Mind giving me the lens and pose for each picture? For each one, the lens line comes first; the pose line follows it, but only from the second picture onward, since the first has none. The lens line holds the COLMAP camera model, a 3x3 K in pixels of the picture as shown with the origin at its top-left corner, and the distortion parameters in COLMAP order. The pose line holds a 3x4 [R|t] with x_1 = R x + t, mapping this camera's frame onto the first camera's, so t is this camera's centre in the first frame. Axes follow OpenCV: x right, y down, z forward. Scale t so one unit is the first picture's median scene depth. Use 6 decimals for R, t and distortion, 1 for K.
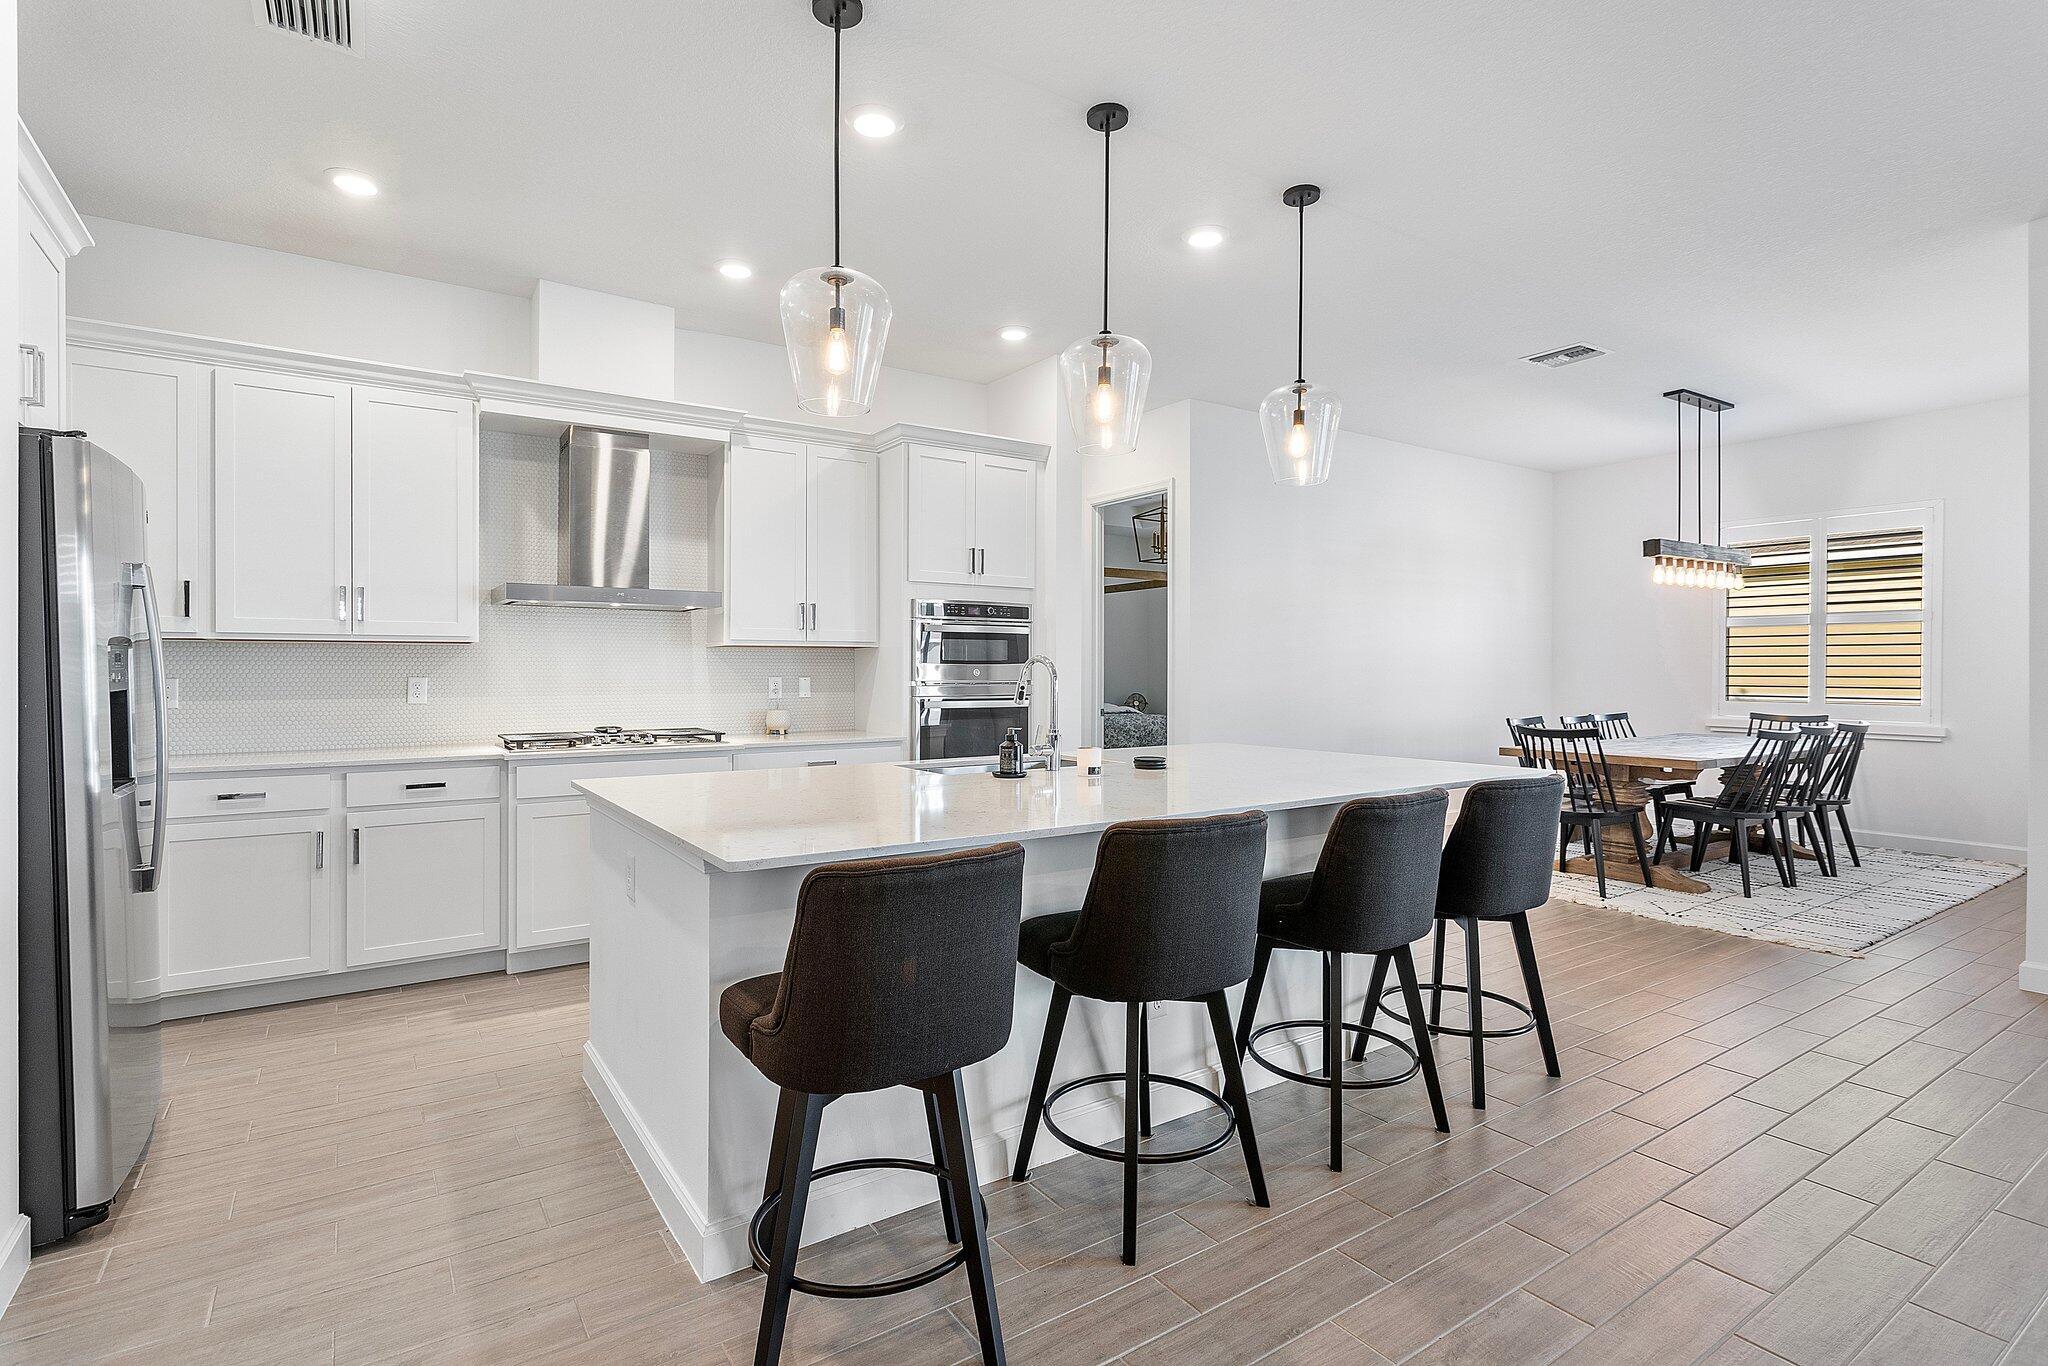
lens RADIAL K [[997.5, 0, 1022.0], [0, 997.5, 672.9], [0, 0, 1]] dist [-0.029652, 0.017373]
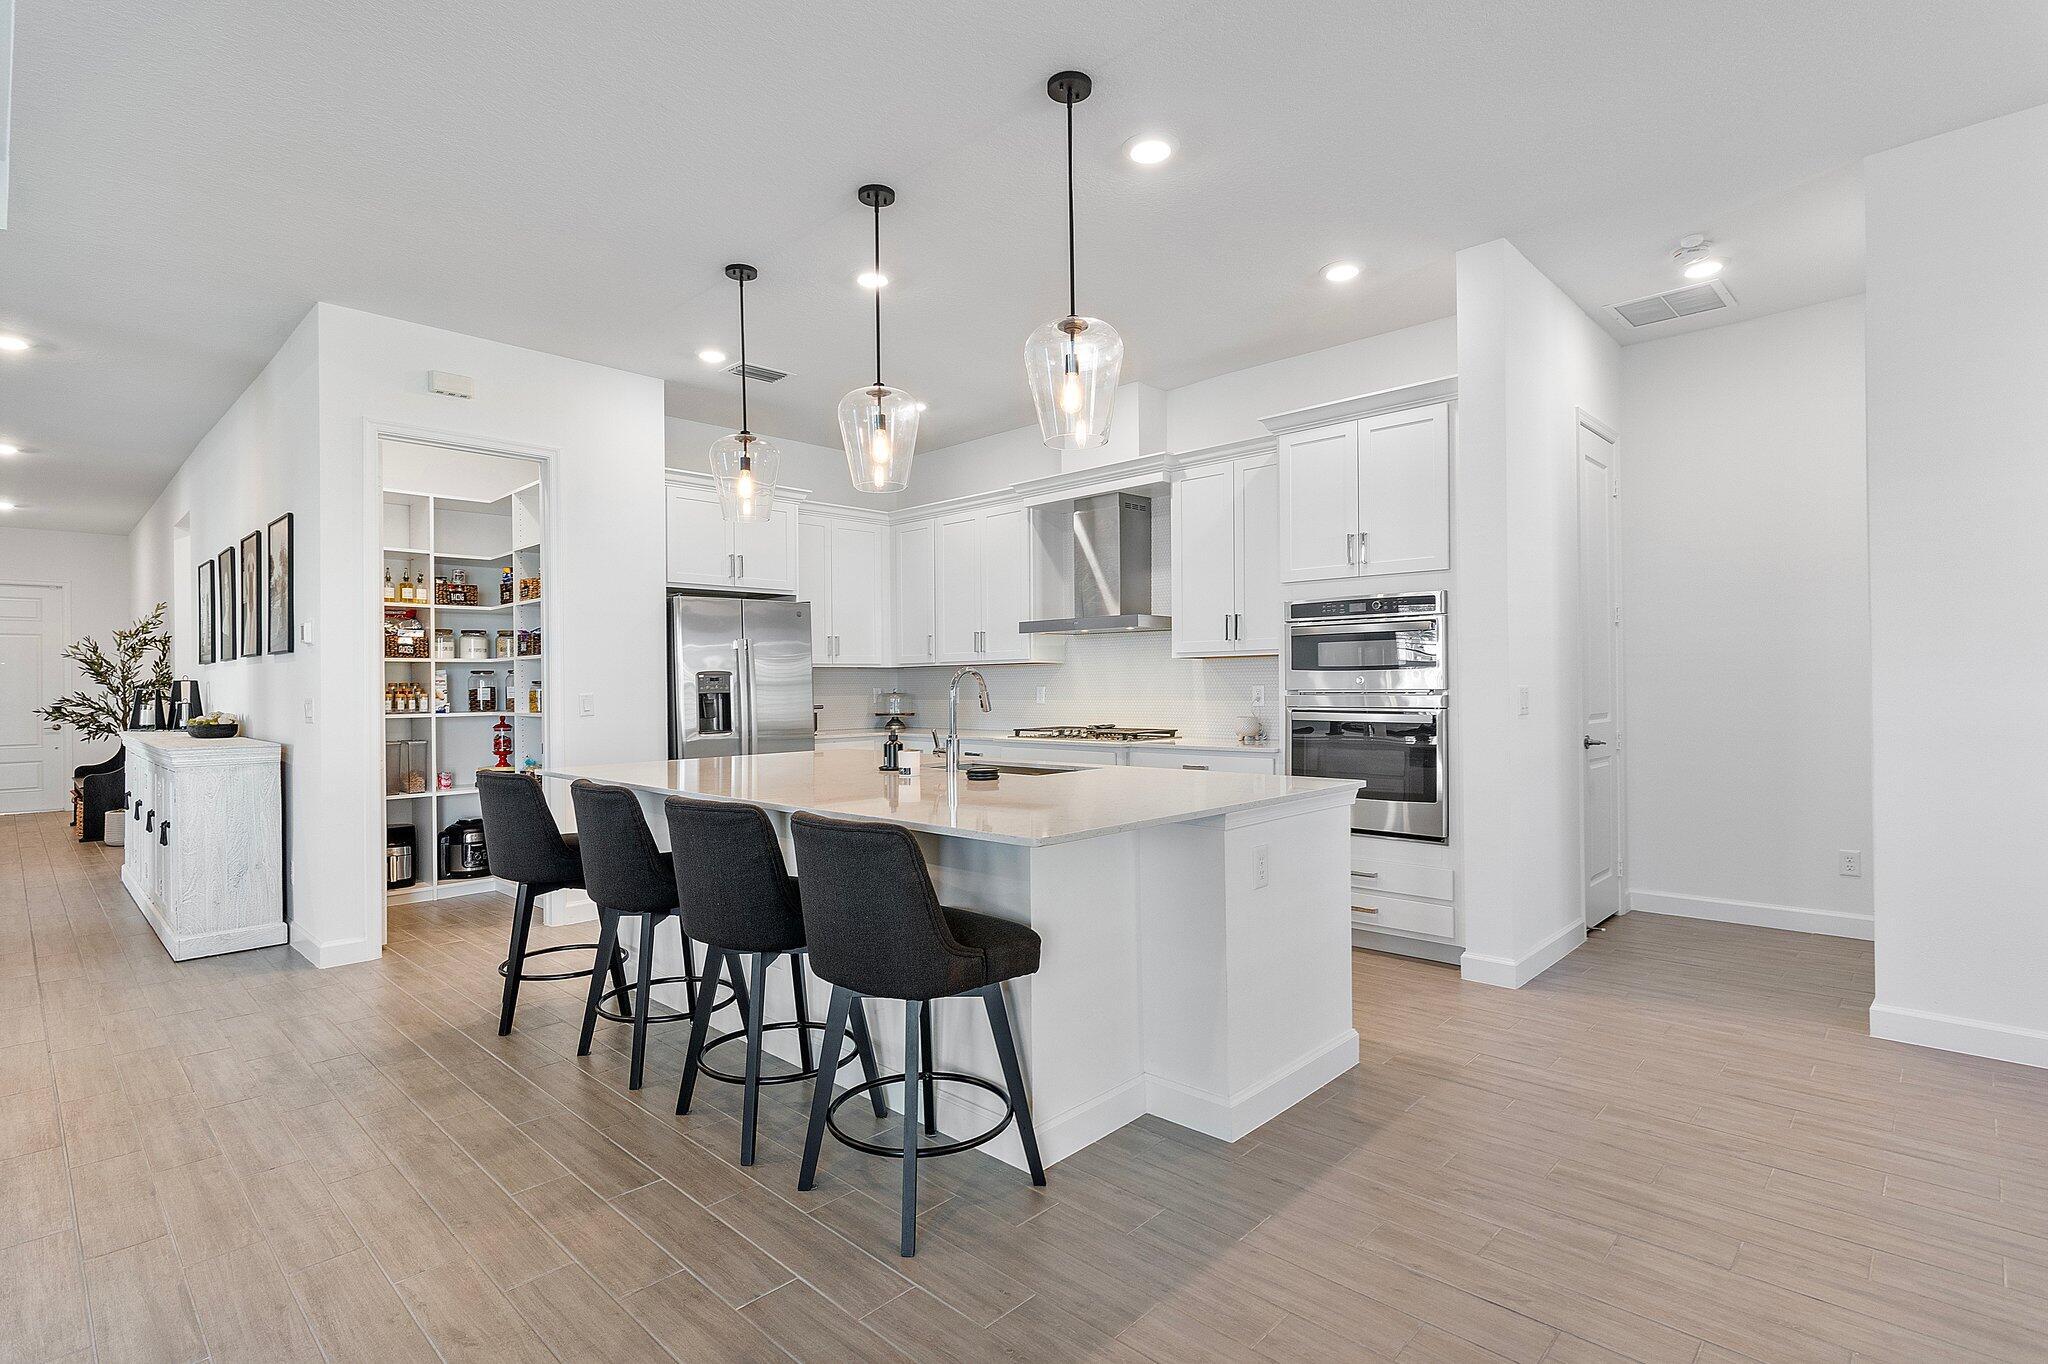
lens RADIAL K [[997.5, 0, 1030.1], [0, 997.5, 693.2], [0, 0, 1]] dist [-0.029652, 0.017373]
pose [[0.206727, 0.004131, -0.978390, 0.740182], [0.007601, 0.999954, 0.005828, 0.004152], [0.978369, -0.008641, 0.206686, 0.564054]]
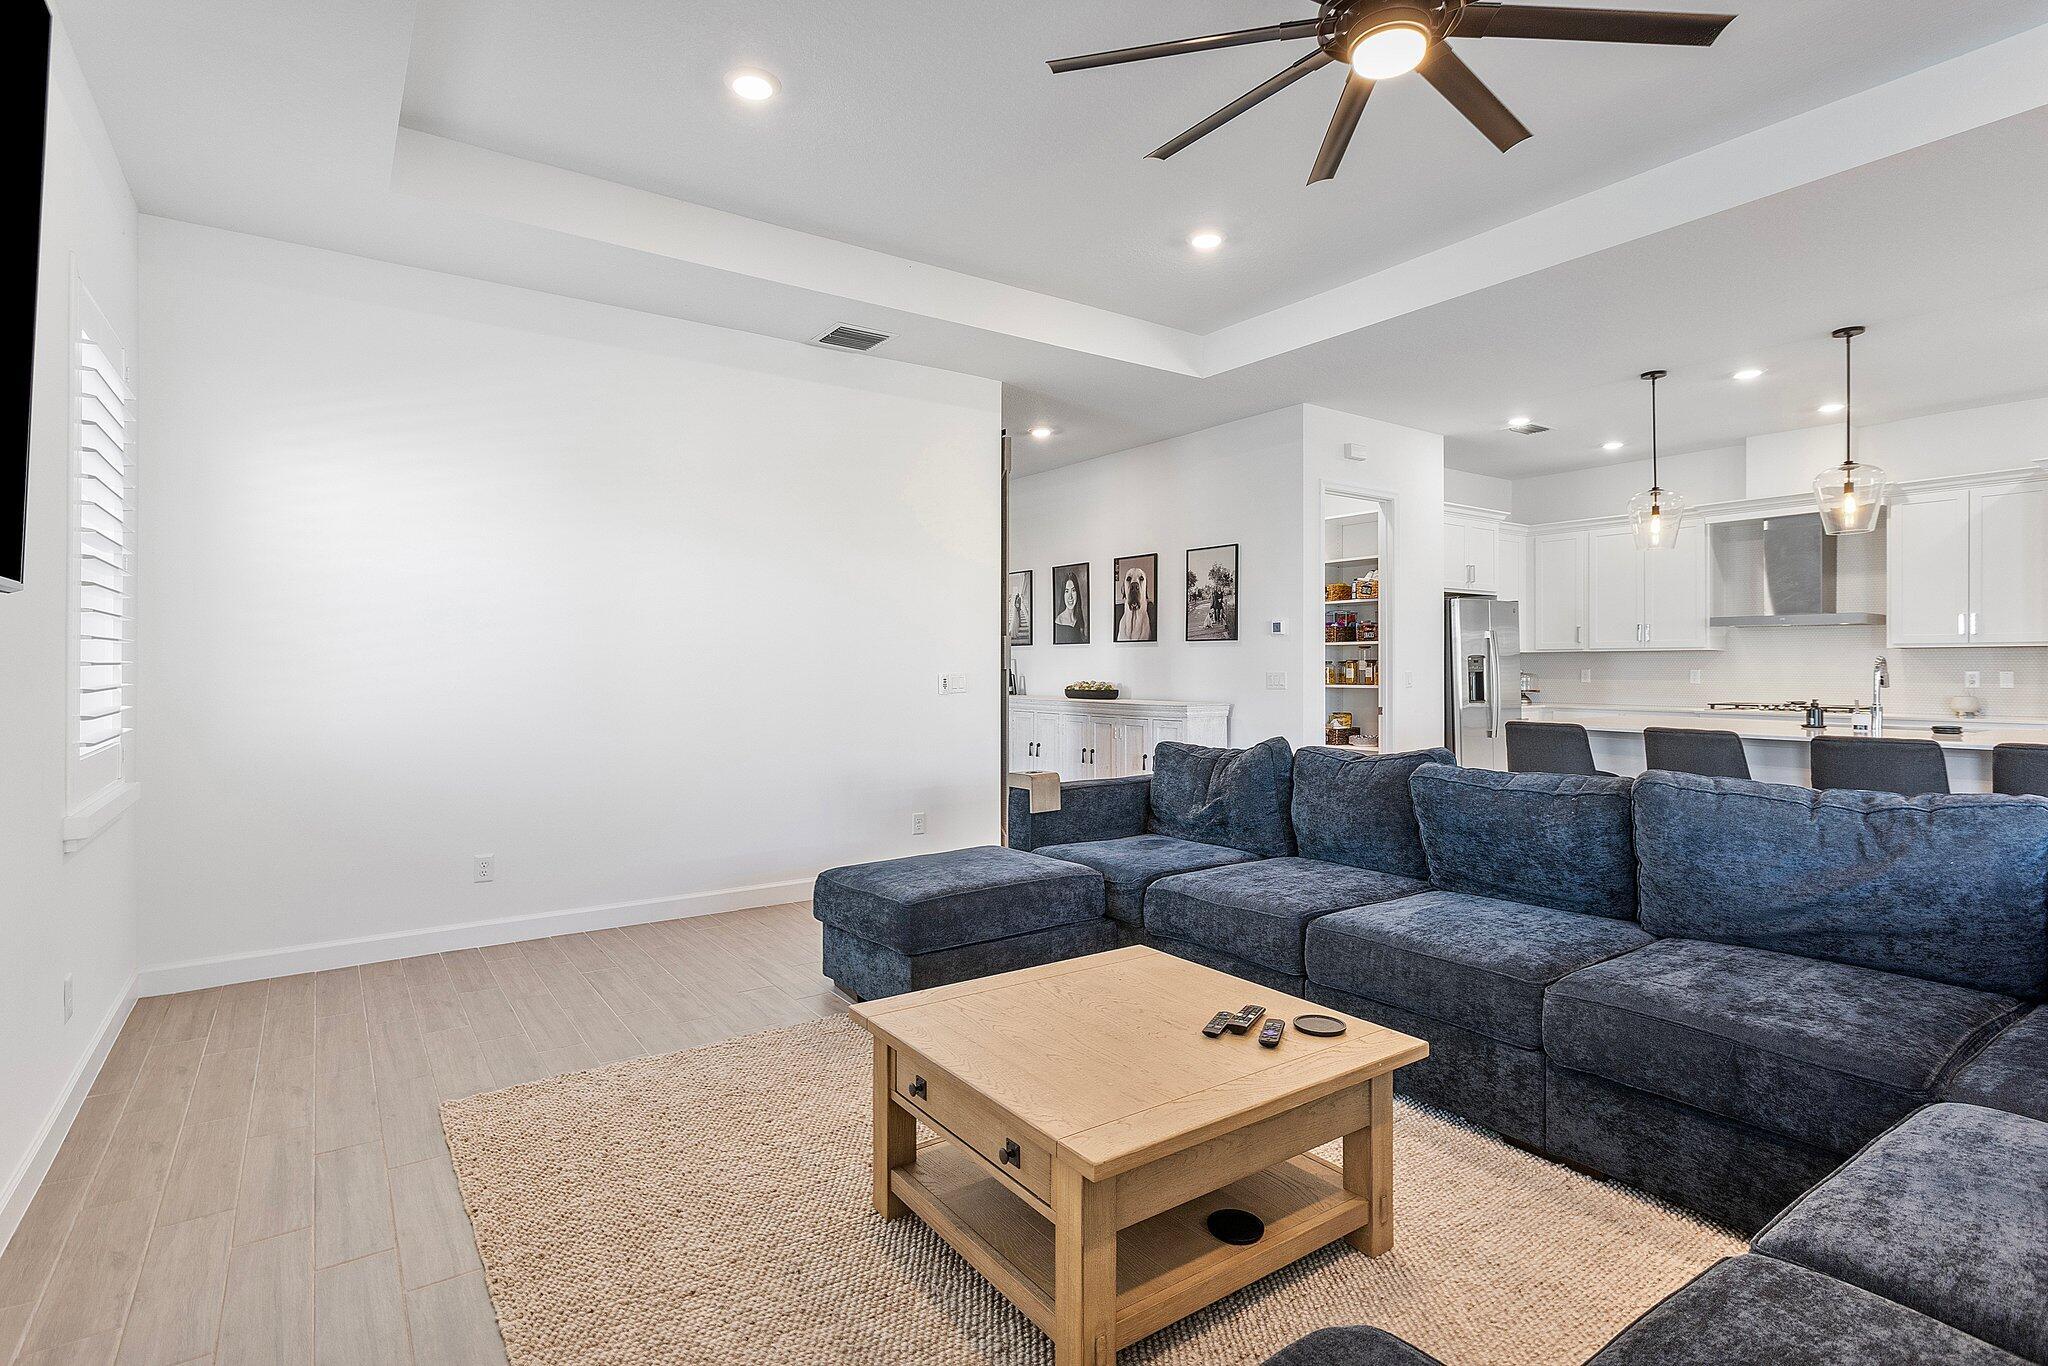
lens RADIAL K [[997.5, 0, 1007.9], [0, 997.5, 678.4], [0, 0, 1]] dist [-0.029652, 0.017373]
pose [[-0.005157, 0.011674, -0.999919, 1.039966], [-0.002176, 0.999929, 0.011686, 0.001698], [0.999984, 0.002236, -0.005131, -0.226903]]
